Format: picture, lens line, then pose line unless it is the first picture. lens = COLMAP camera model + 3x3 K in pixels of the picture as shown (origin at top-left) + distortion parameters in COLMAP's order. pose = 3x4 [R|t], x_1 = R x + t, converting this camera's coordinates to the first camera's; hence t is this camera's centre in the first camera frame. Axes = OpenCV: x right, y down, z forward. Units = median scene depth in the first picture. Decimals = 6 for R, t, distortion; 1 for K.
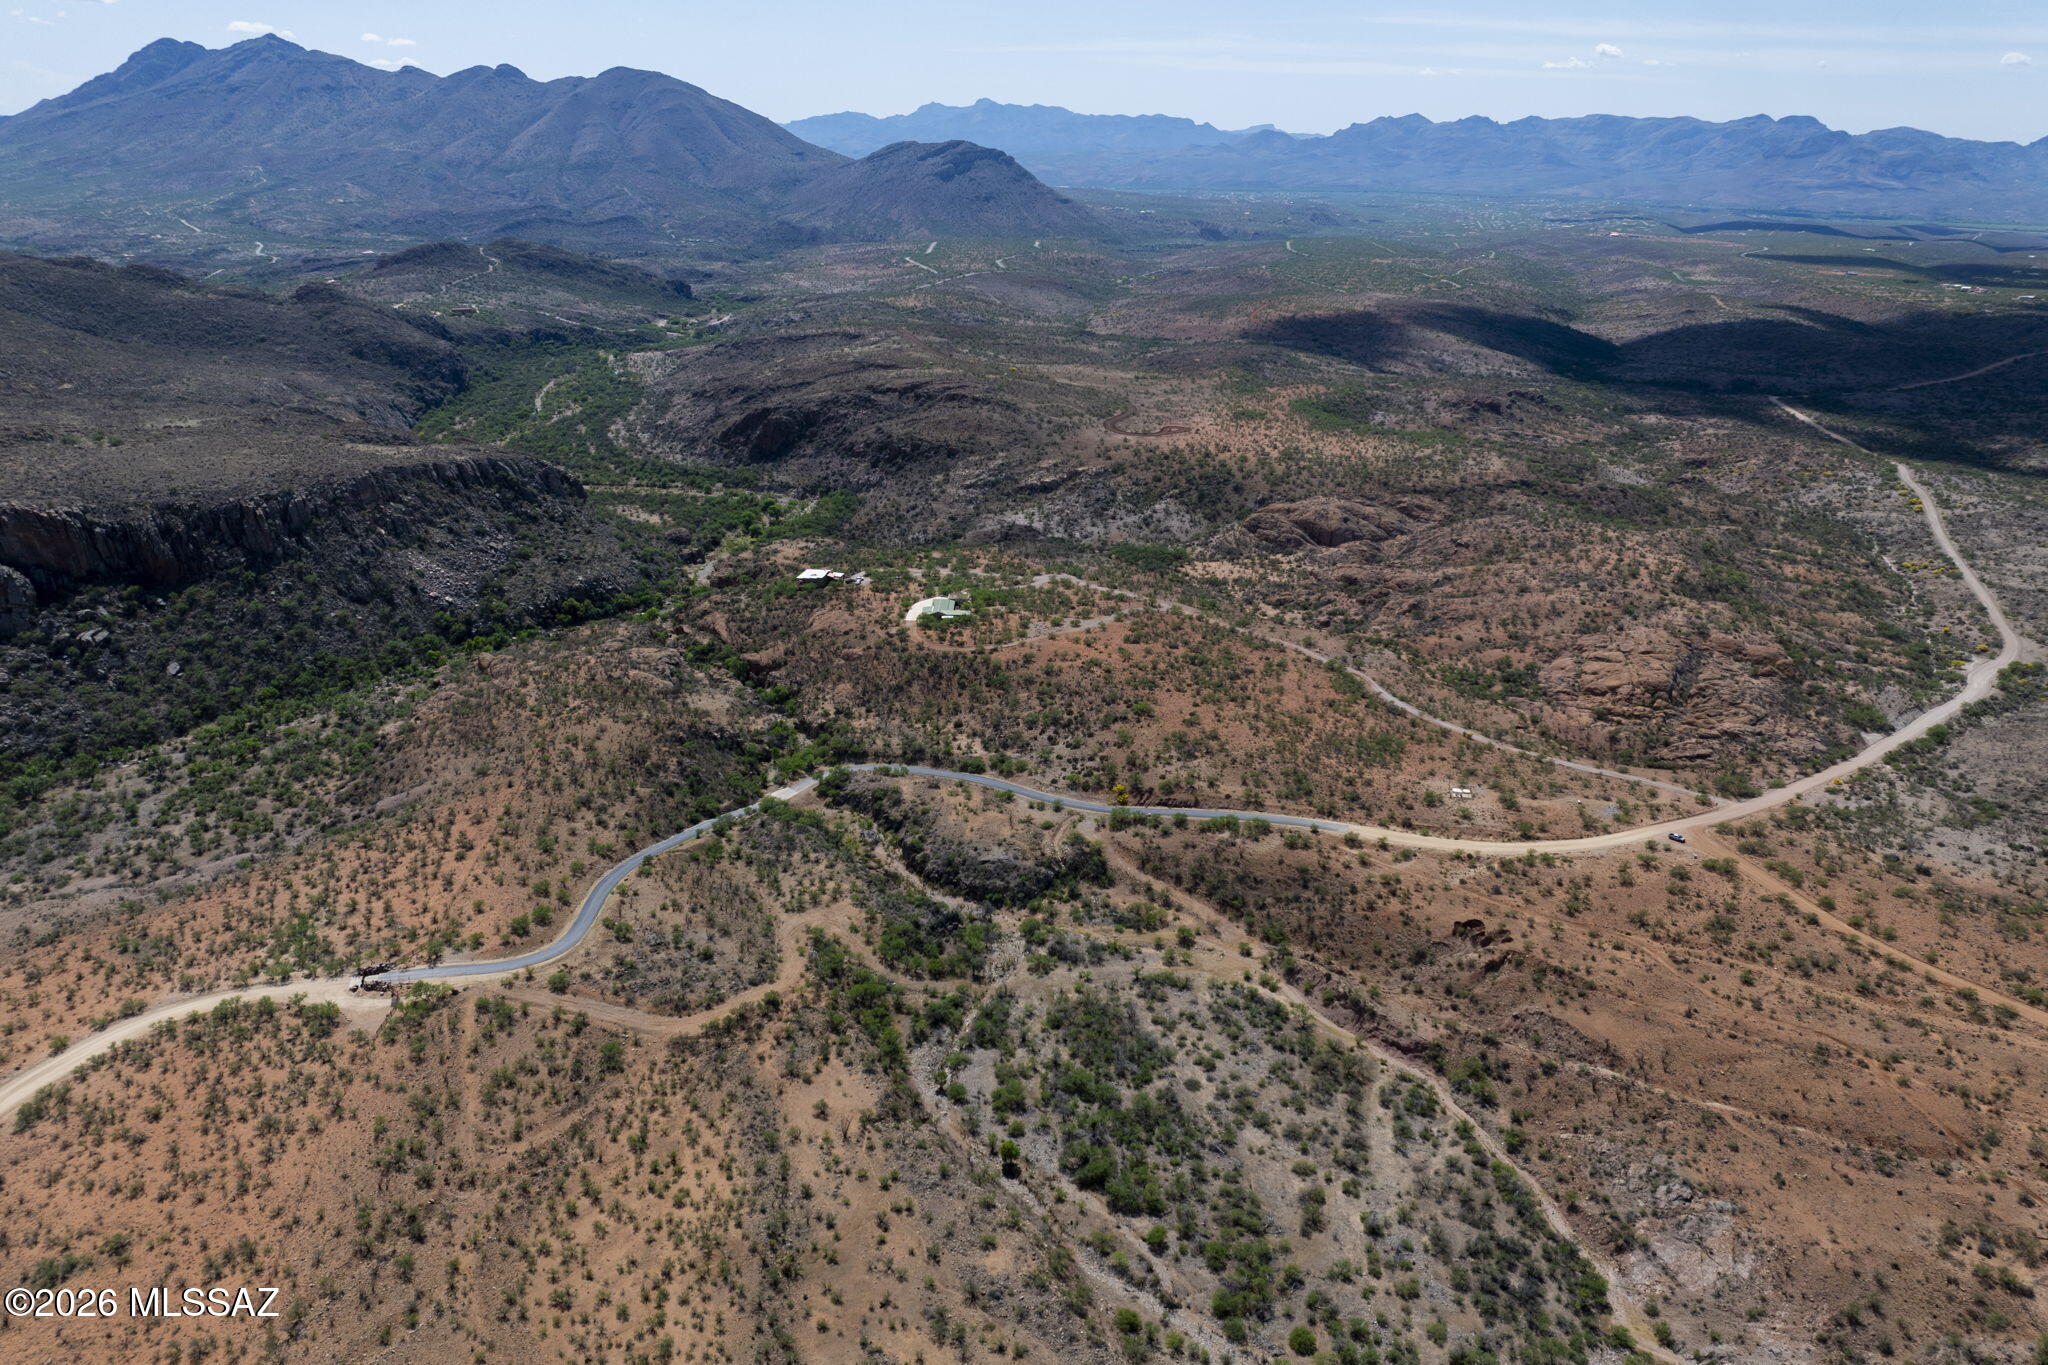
lens RADIAL K [[1449.2, 0, 1013.2], [0, 1449.2, 695.2], [0, 0, 1]] dist [-0.044657, 0.011457]
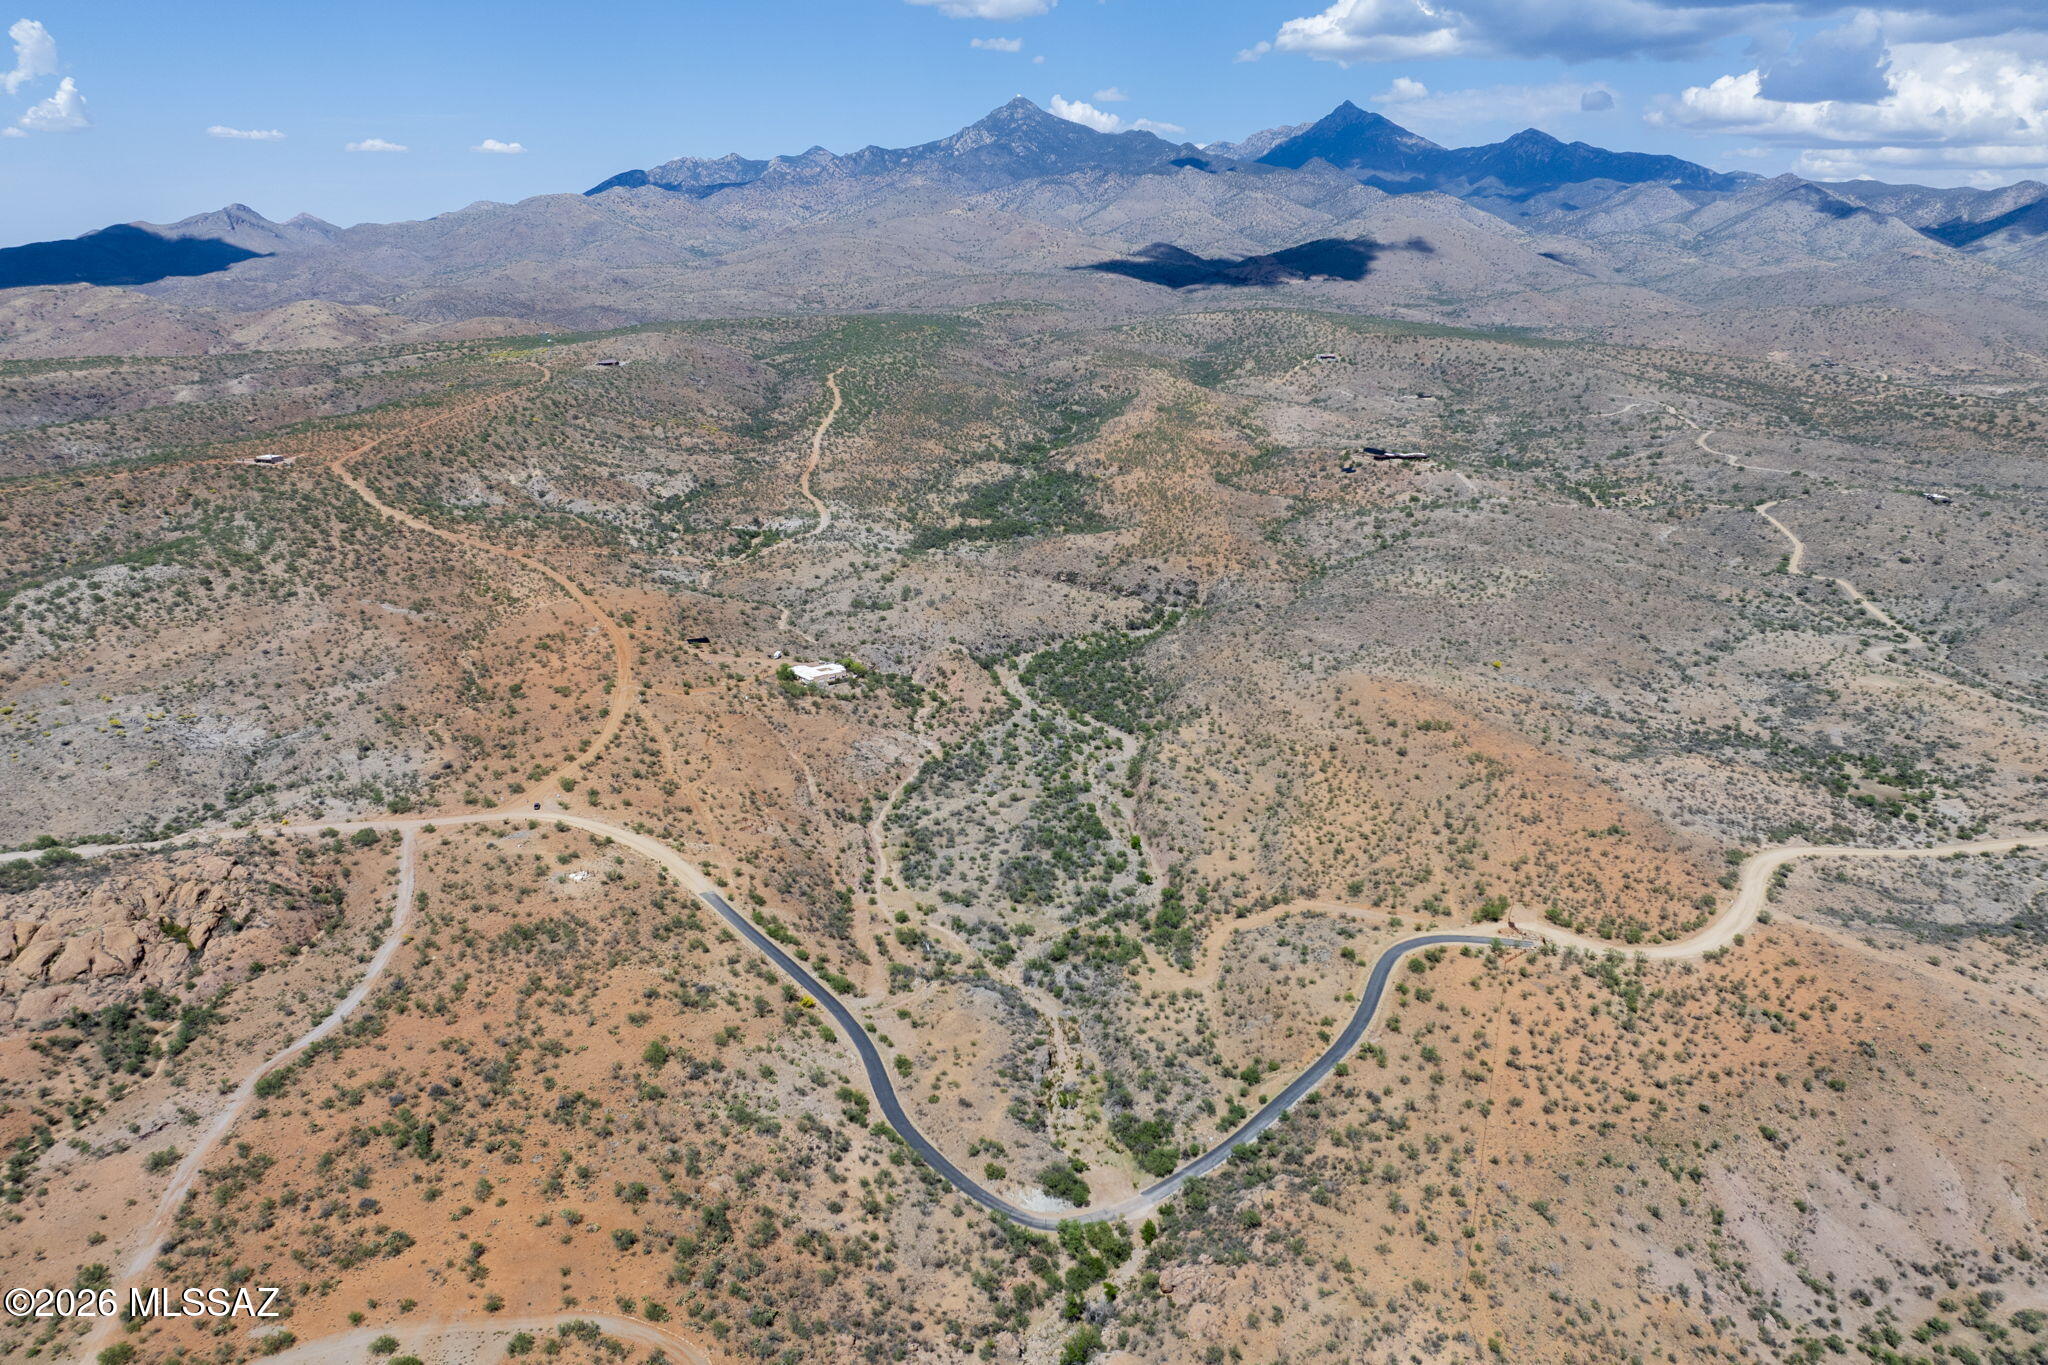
lens RADIAL K [[1449.2, 0, 1042.3], [0, 1449.2, 677.7], [0, 0, 1]] dist [-0.044657, 0.011457]
pose [[-0.903285, -0.153879, 0.400497, -0.396622], [0.123083, 0.801292, 0.585475, -0.618015], [-0.411007, 0.578145, -0.704855, 1.484962]]
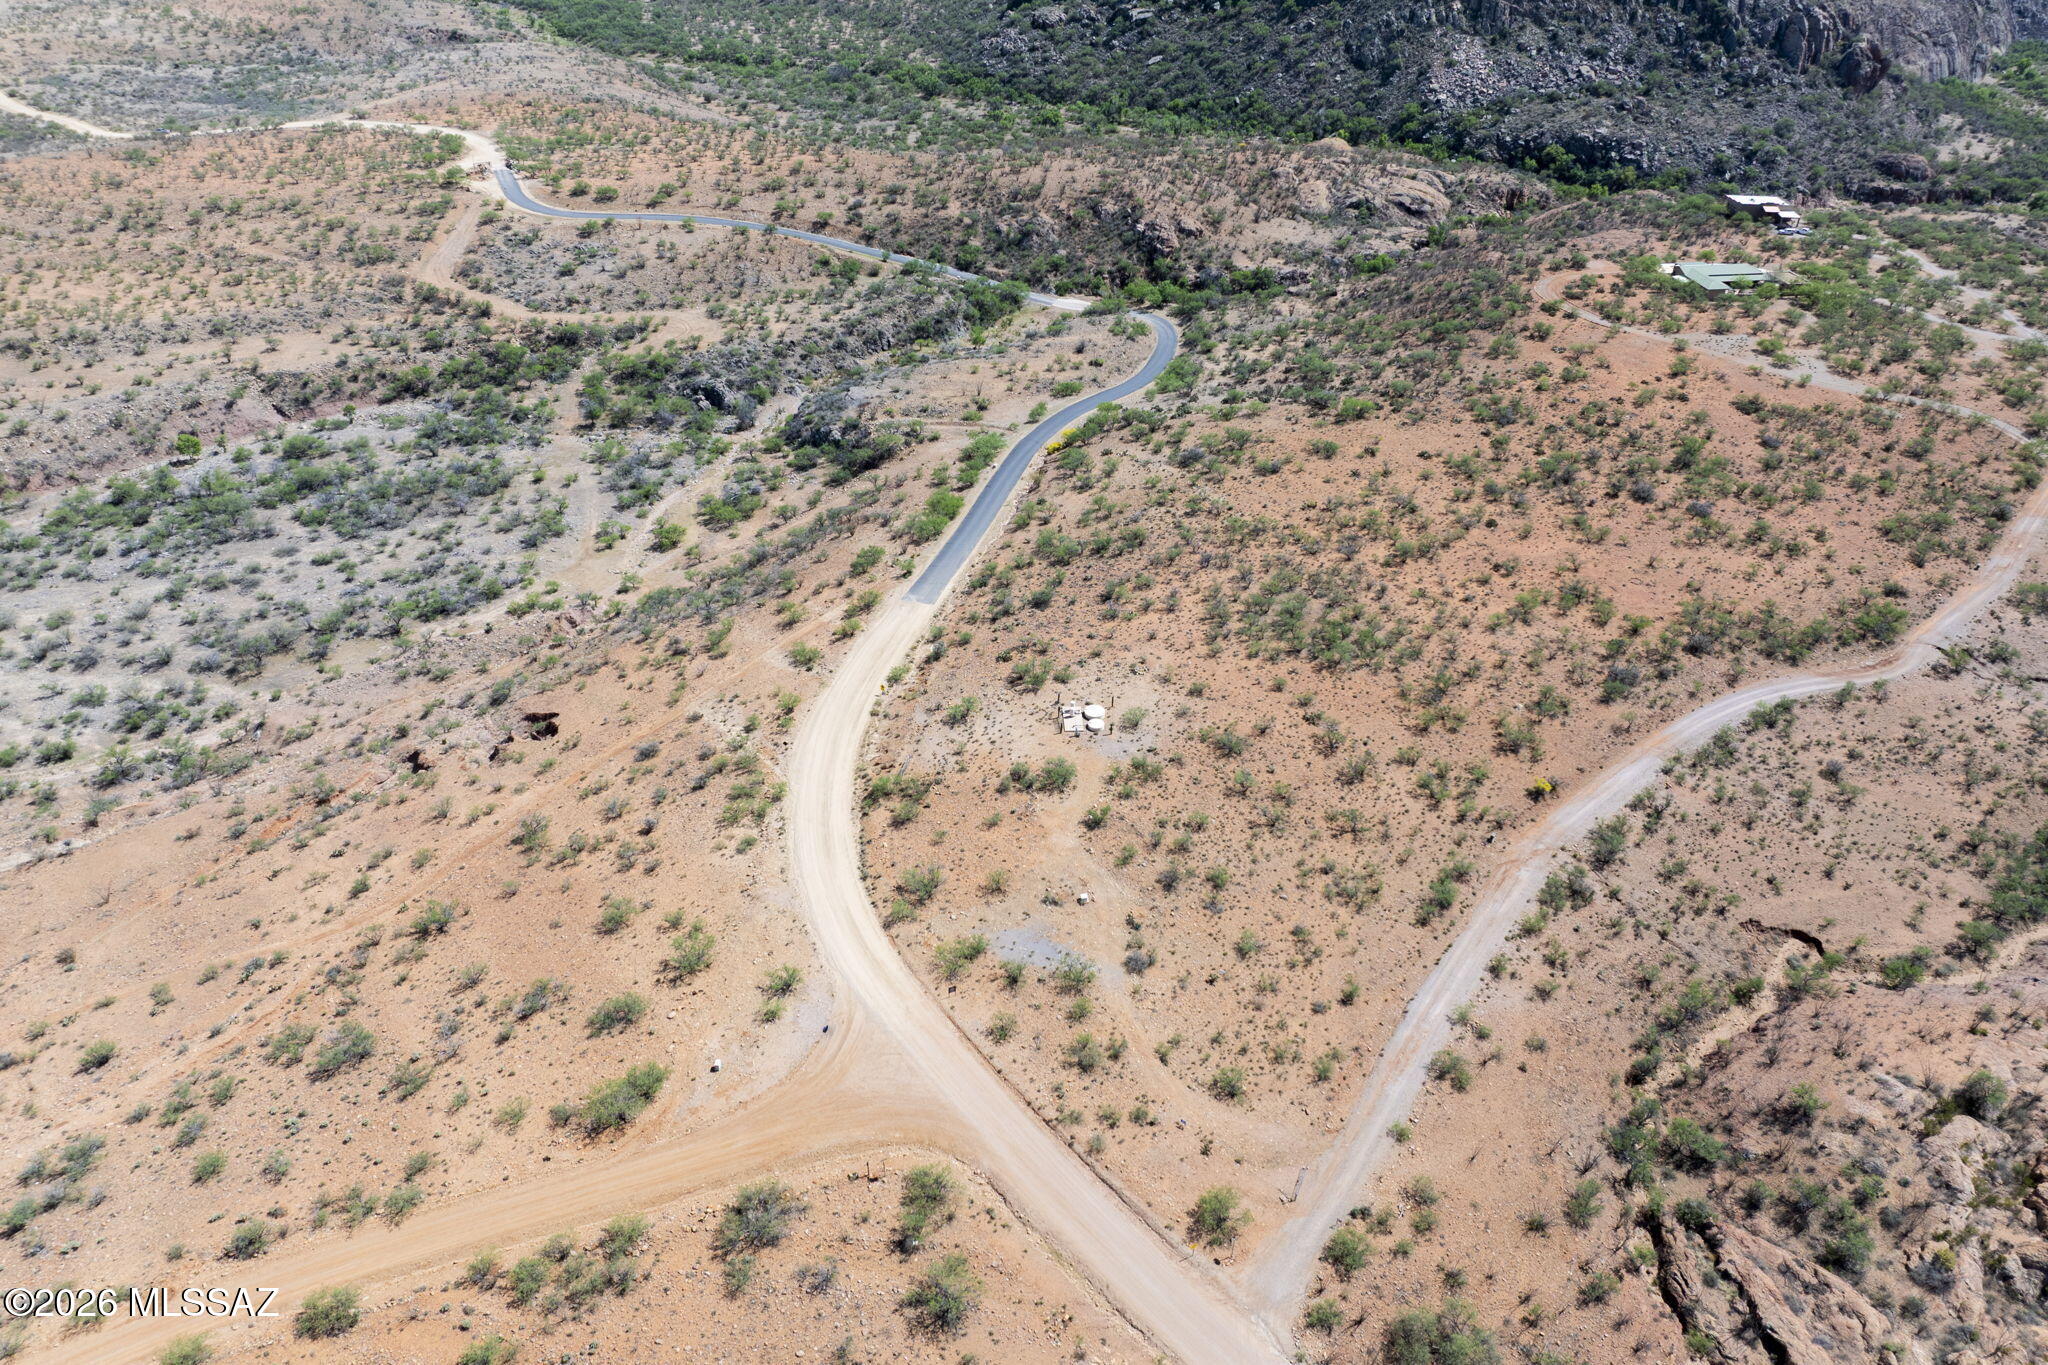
lens RADIAL K [[1449.2, 0, 1018.2], [0, 1449.2, 661.5], [0, 0, 1]] dist [-0.044657, 0.011457]
pose [[0.176914, 0.535969, -0.825493, 0.622499], [-0.368036, 0.813903, 0.449569, -0.121110], [0.912826, 0.224276, 0.341247, 0.812772]]
